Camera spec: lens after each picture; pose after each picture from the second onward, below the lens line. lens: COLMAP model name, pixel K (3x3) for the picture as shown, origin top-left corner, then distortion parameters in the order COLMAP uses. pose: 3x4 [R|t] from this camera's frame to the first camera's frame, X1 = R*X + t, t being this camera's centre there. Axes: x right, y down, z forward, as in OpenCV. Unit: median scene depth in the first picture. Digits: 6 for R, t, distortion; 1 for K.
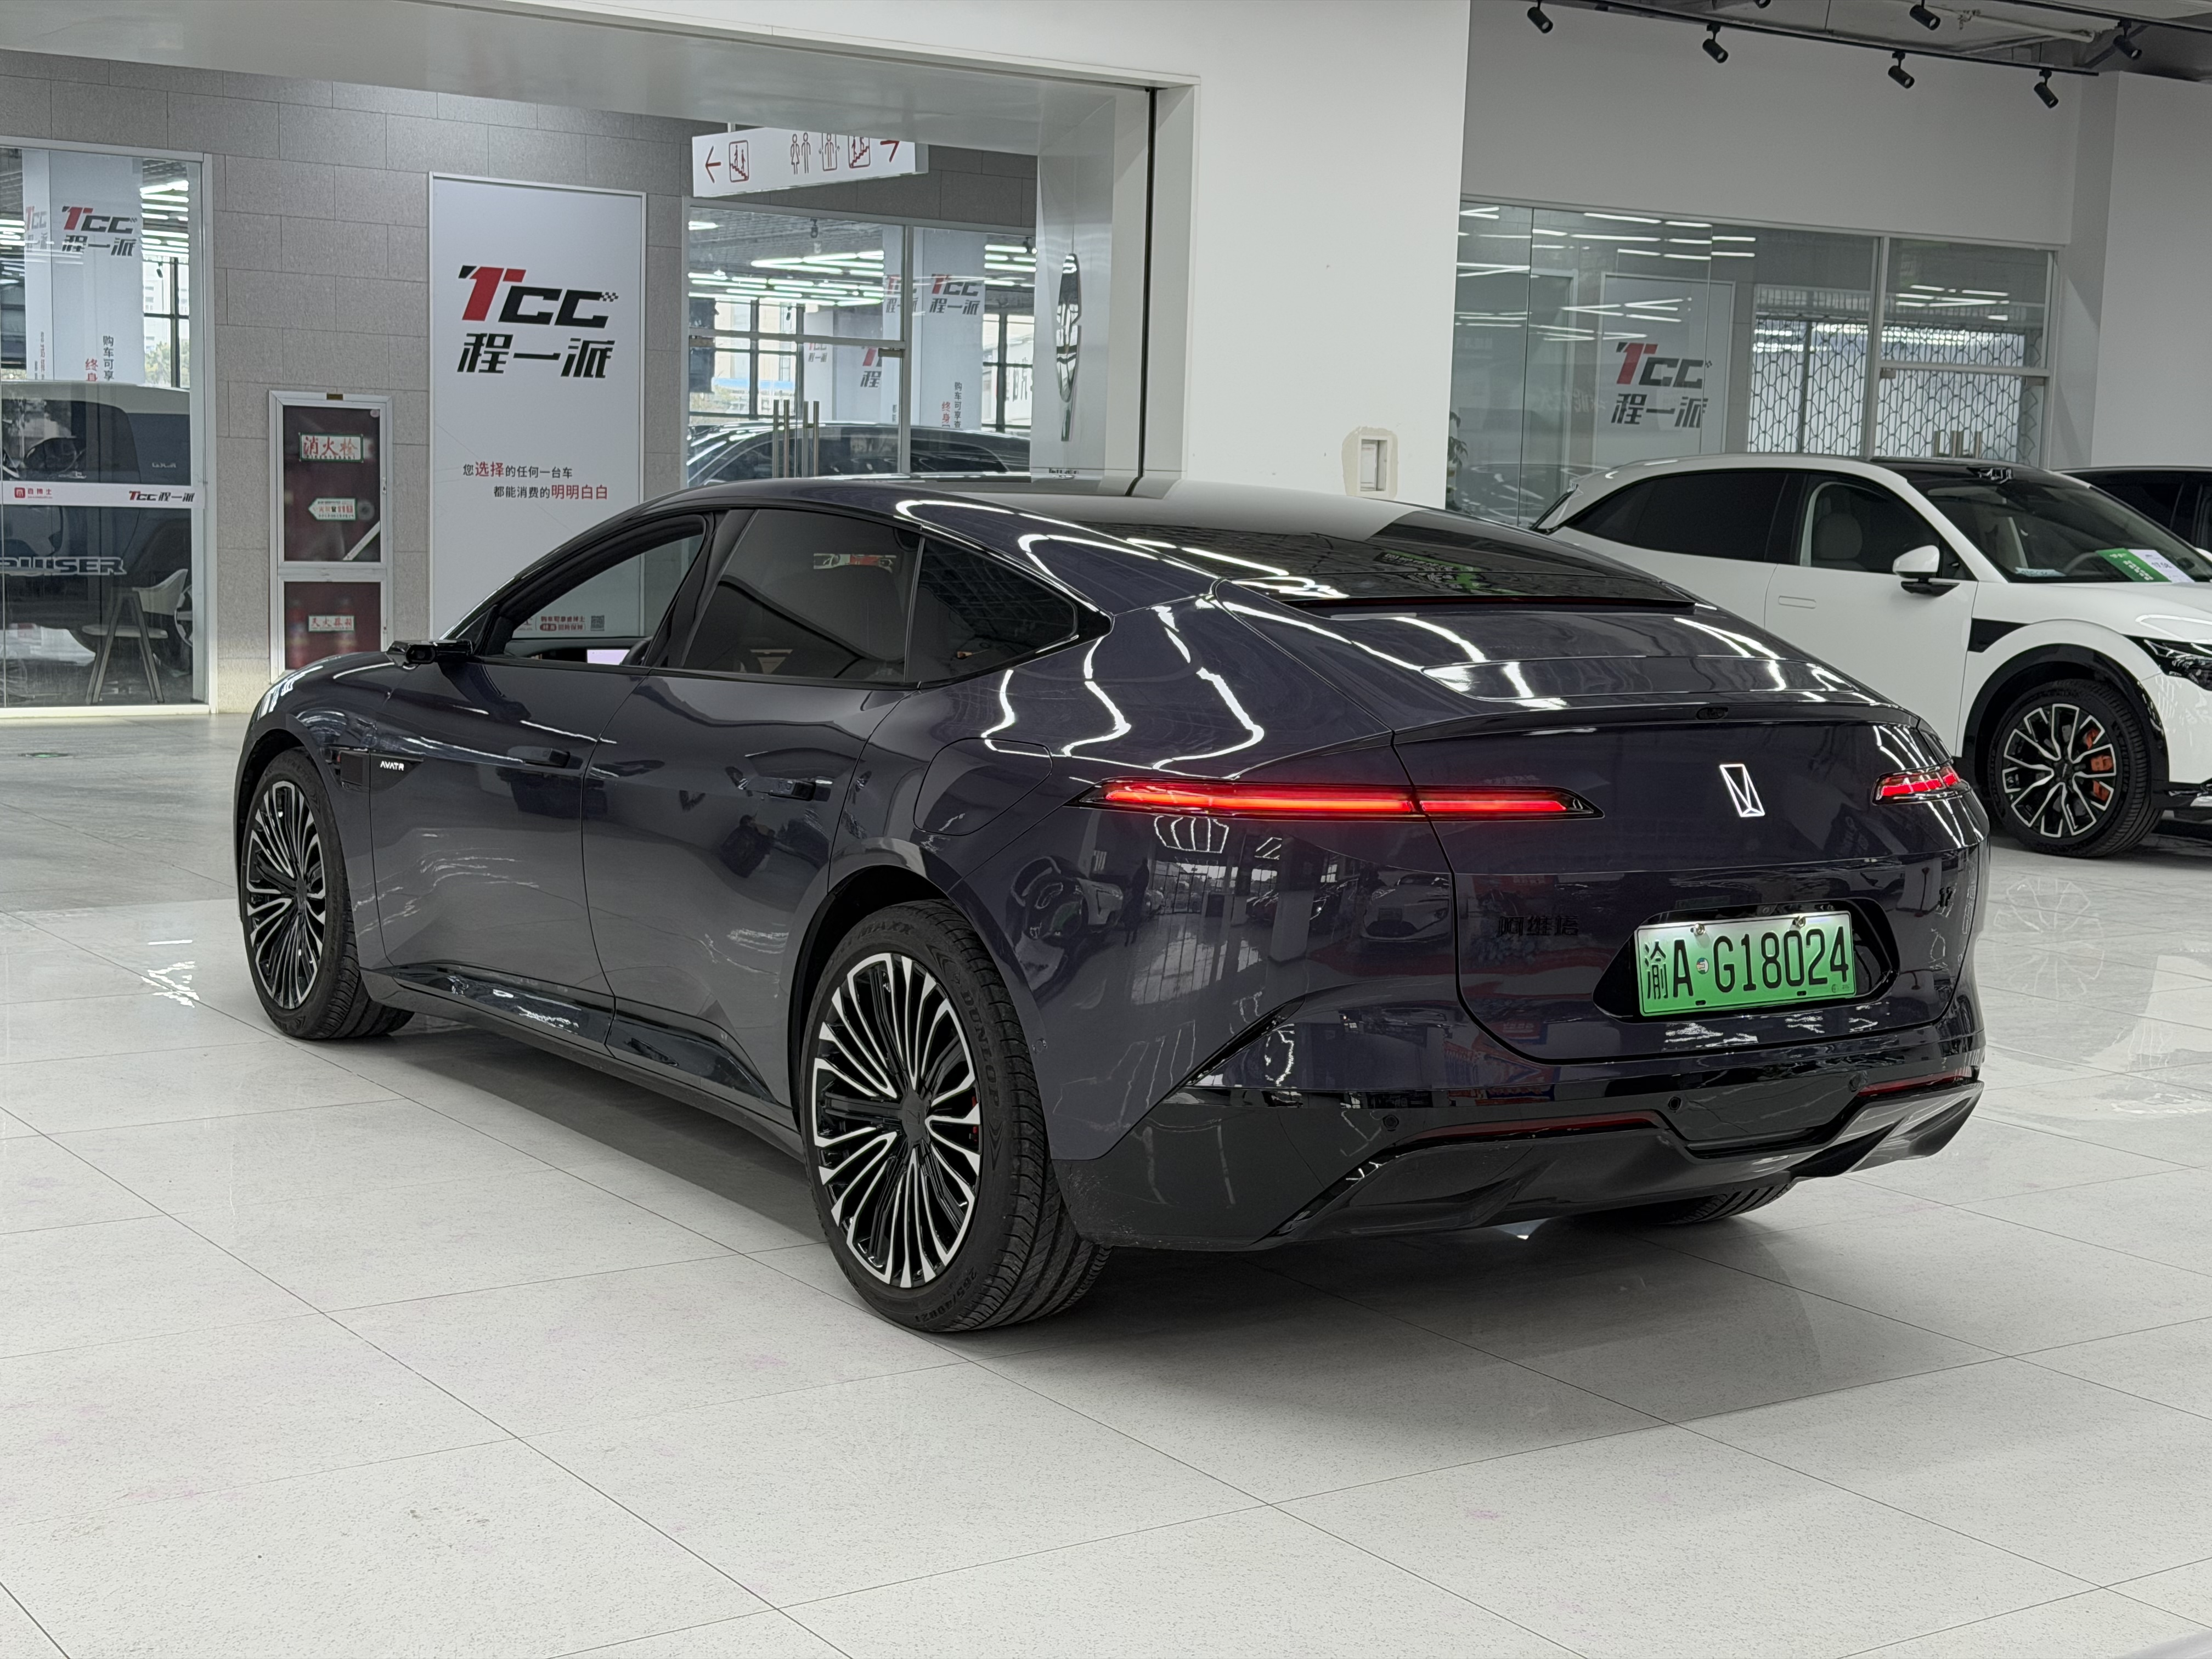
lens RADIAL K [[3157.6, 0, 1140.0], [0, 3157.6, 818.6], [0, 0, 1]] dist [0.121194, 0.000000]
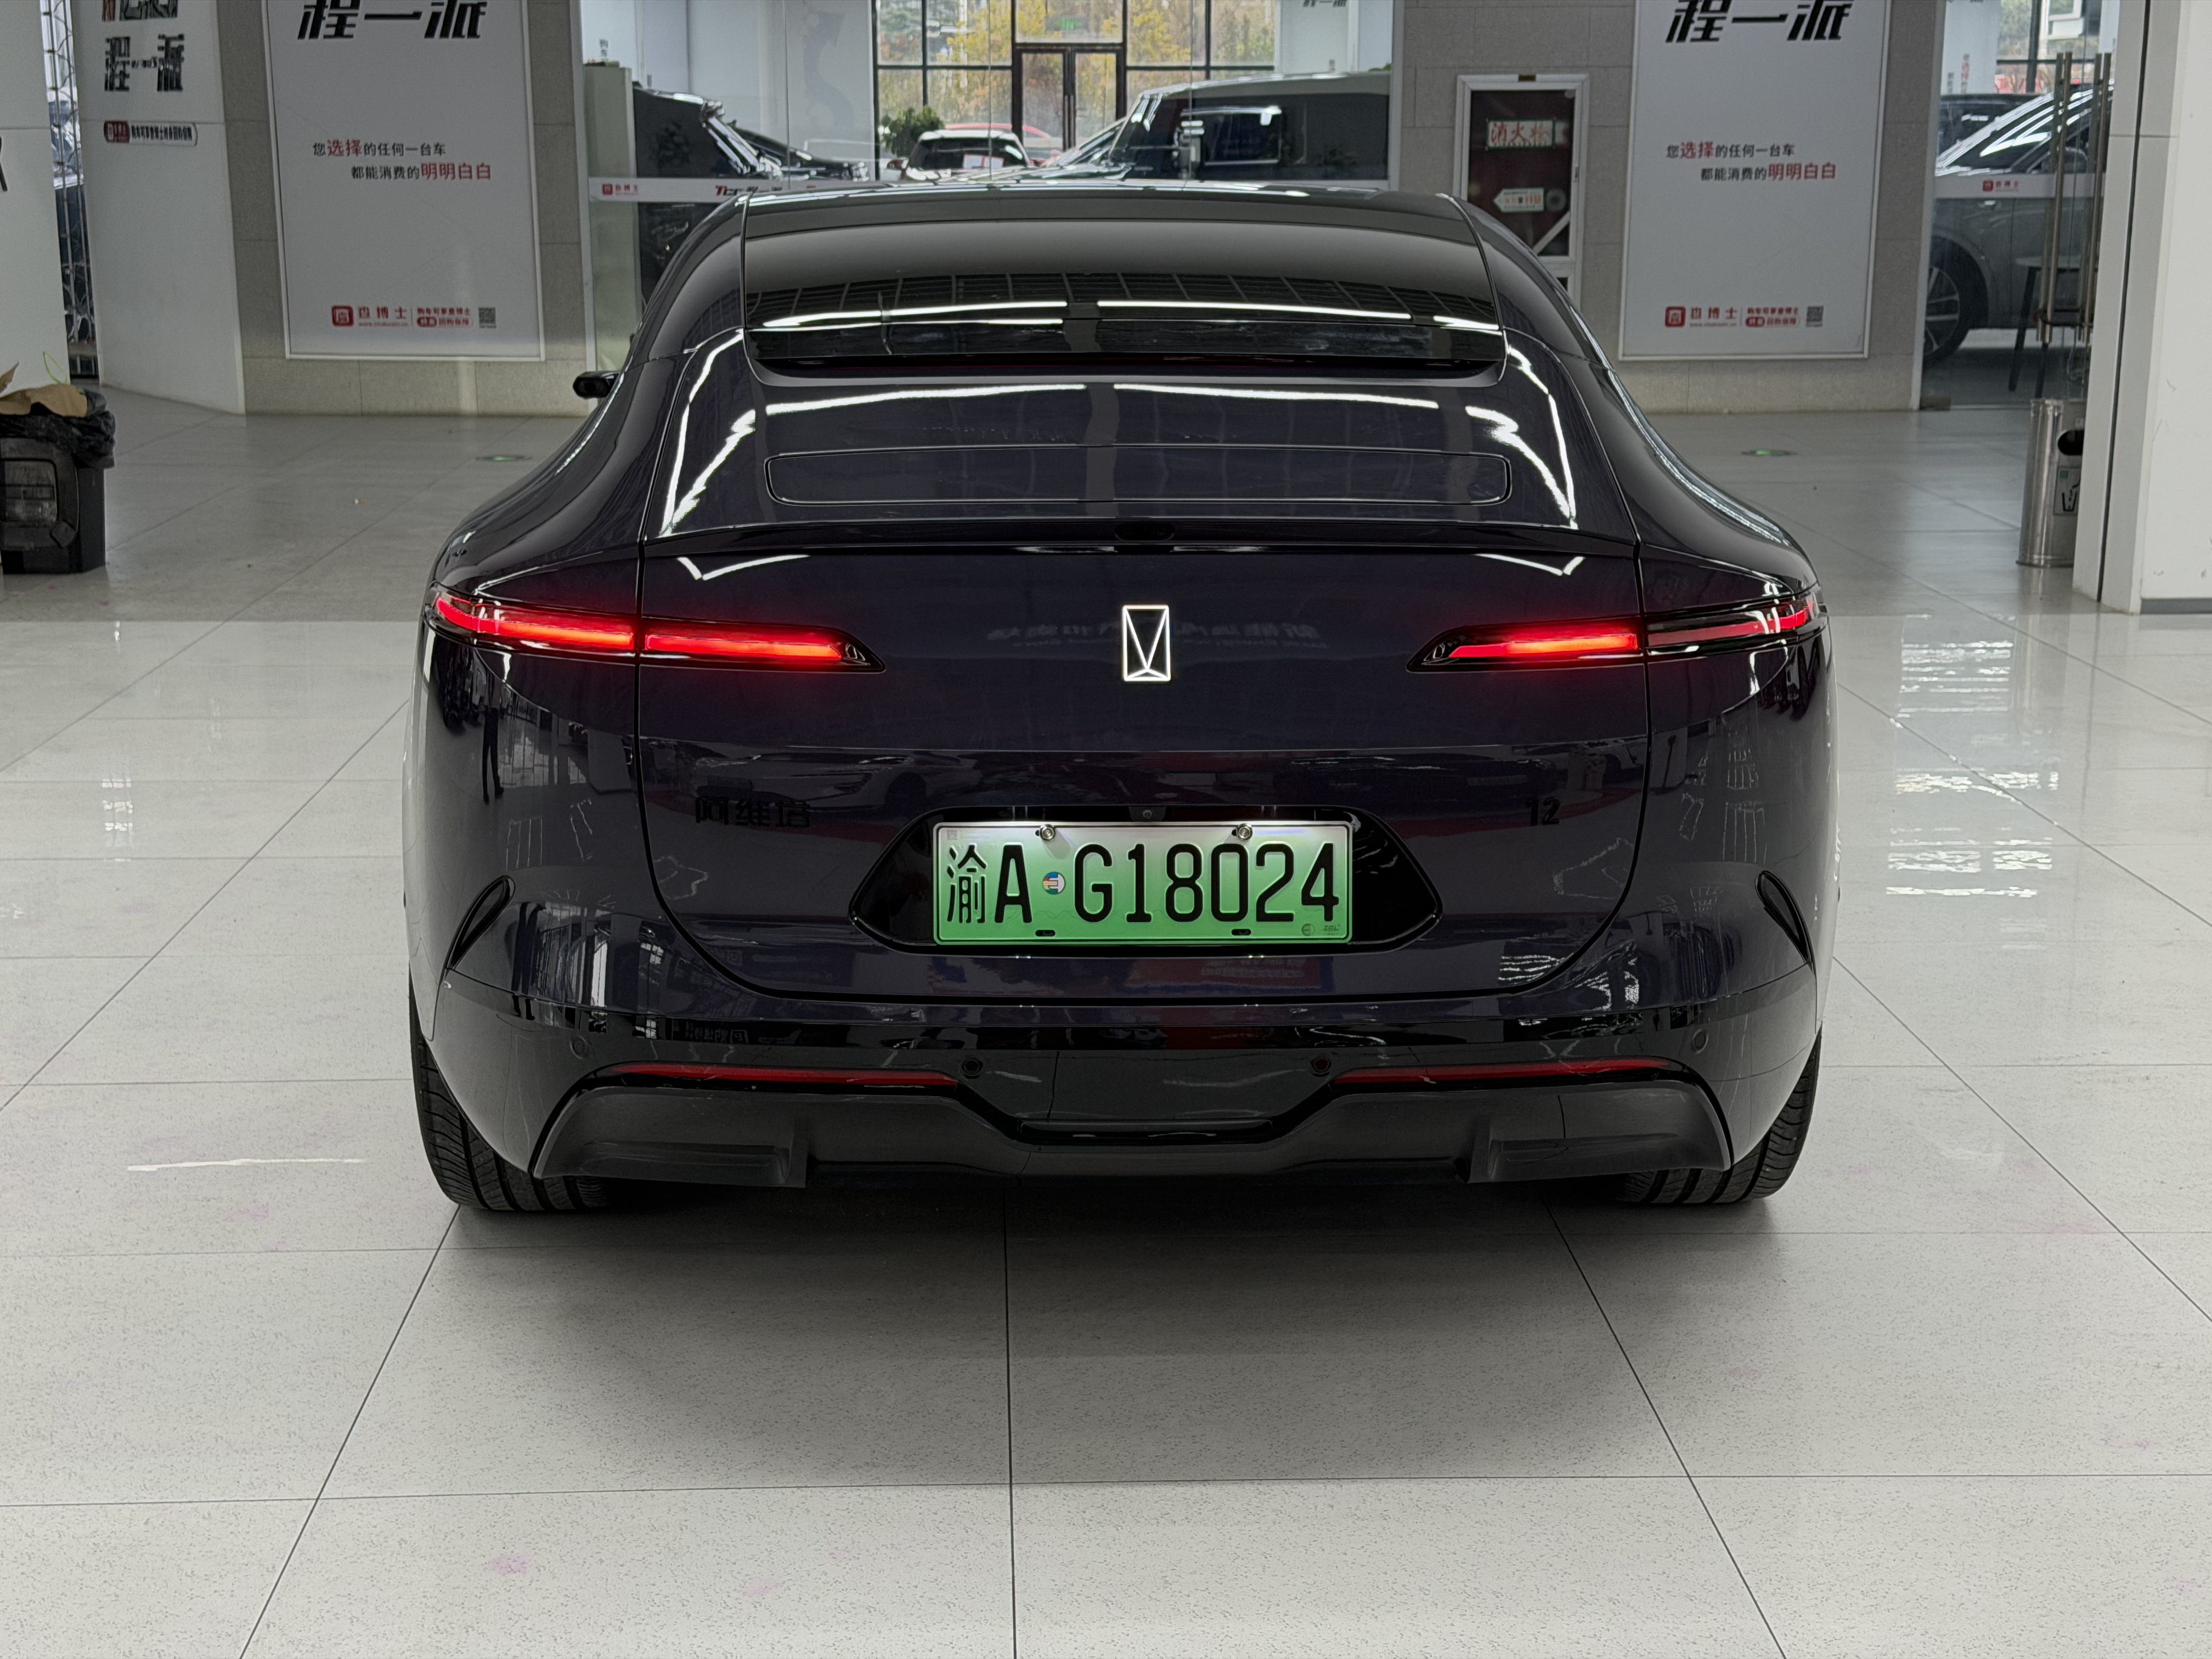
lens RADIAL K [[3157.6, 0, 1095.5], [0, 3157.6, 846.0], [0, 0, 1]] dist [0.121194, 0.000000]
pose [[0.831212, 0.095163, -0.547751, 0.551222], [-0.034551, 0.992179, 0.119944, -0.046483], [0.554881, -0.080774, 0.827999, 0.388004]]
